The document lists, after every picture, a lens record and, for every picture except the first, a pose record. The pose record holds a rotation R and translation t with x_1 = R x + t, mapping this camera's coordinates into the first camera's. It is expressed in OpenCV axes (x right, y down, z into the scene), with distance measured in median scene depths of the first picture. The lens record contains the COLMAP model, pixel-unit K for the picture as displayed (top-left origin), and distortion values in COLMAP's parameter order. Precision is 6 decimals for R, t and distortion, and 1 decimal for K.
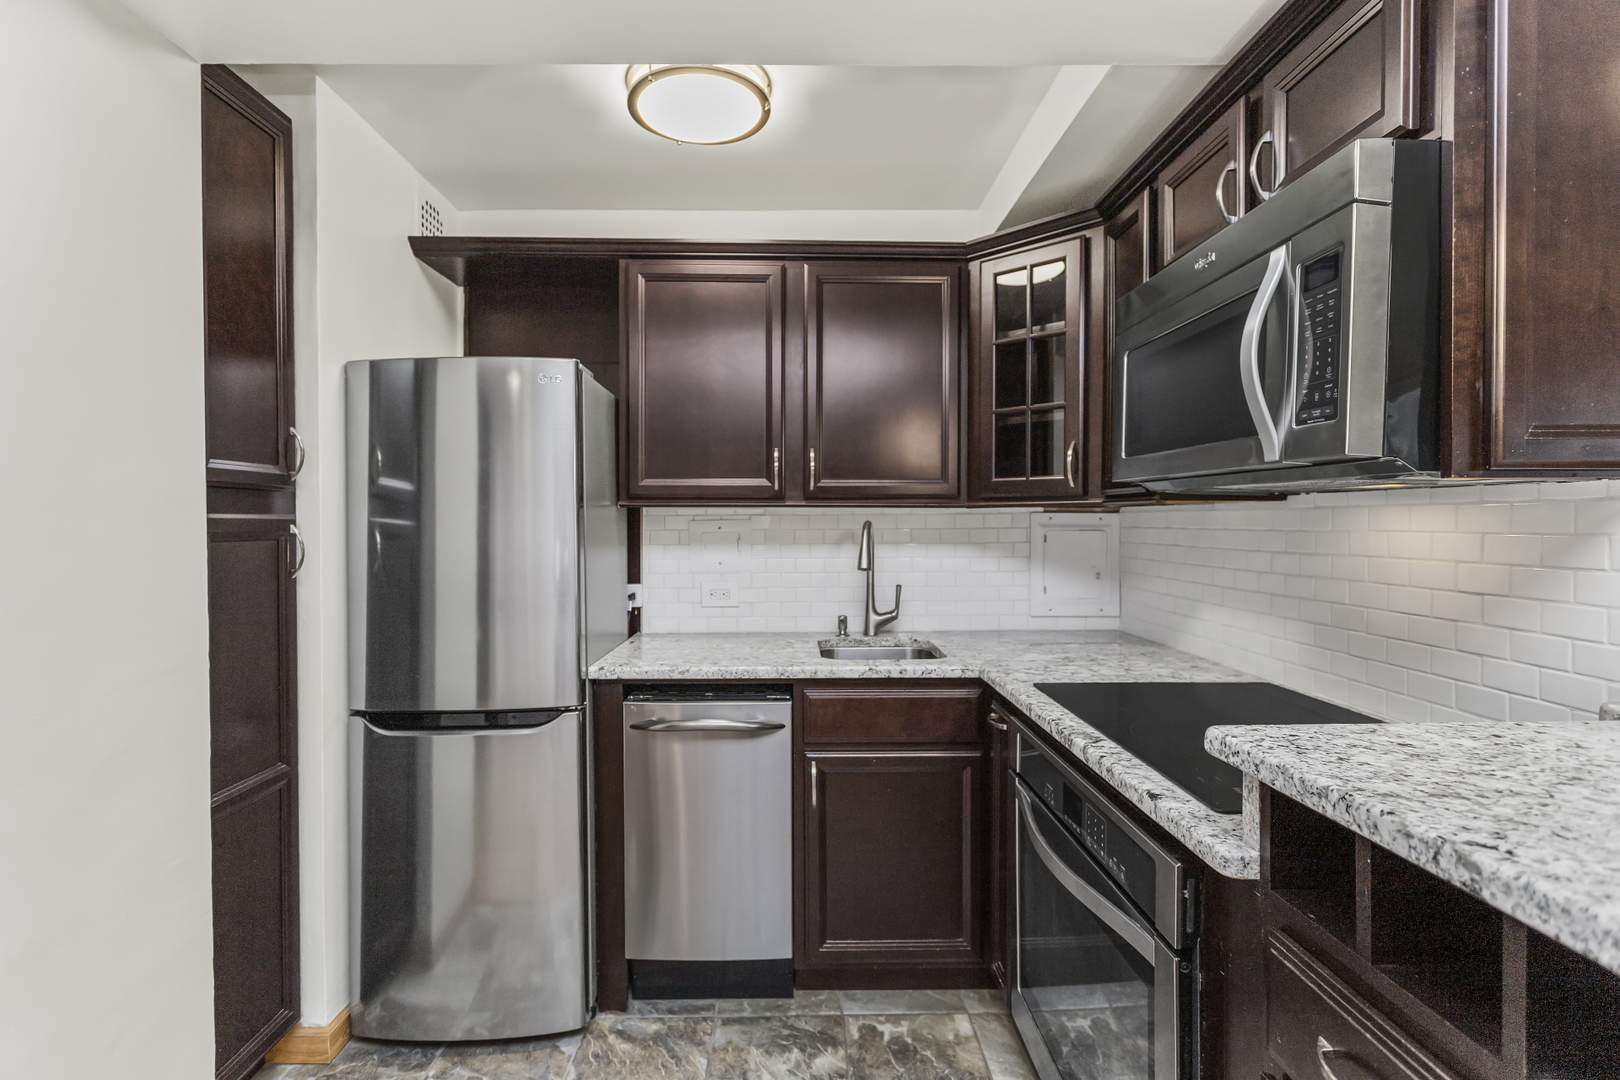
lens RADIAL K [[777.7, 0, 805.4], [0, 777.7, 534.6], [0, 0, 1]] dist [0.001574, -0.000077]
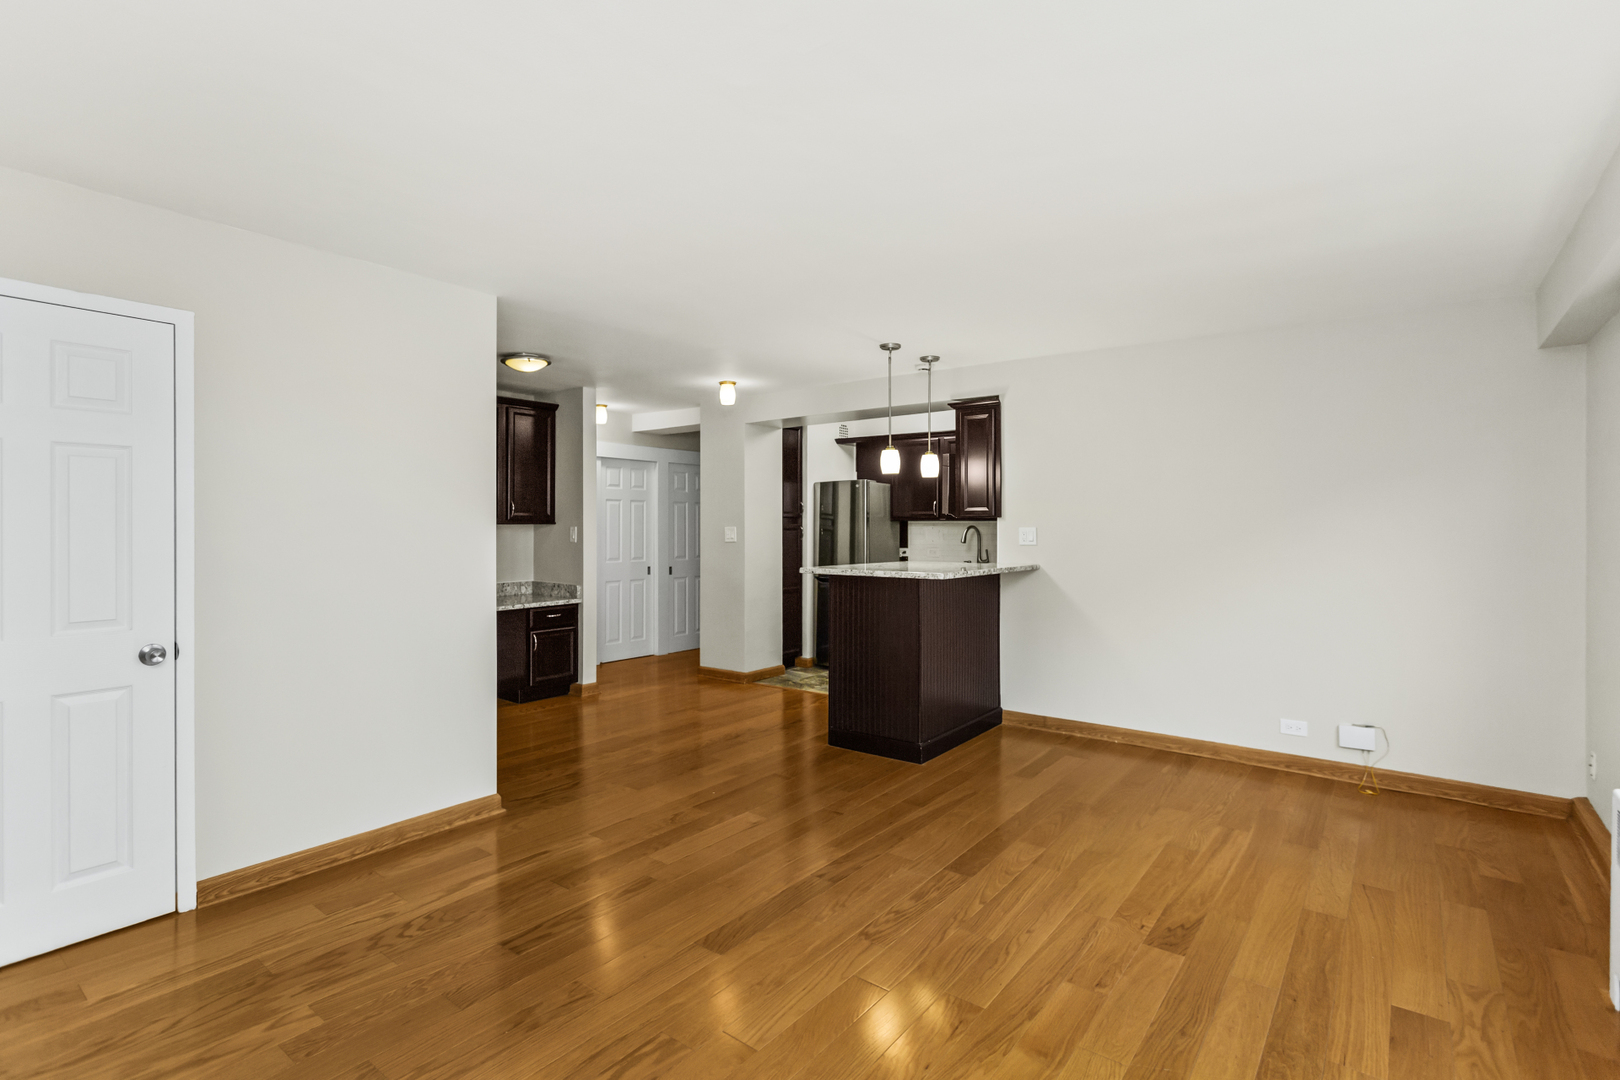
lens RADIAL K [[777.7, 0, 805.6], [0, 777.7, 527.3], [0, 0, 1]] dist [0.001574, -0.000077]
pose [[0.778267, 0.002802, -0.627927, 1.655225], [-0.011529, 0.999885, -0.009827, 0.027277], [0.627828, 0.014887, 0.778210, -1.853922]]
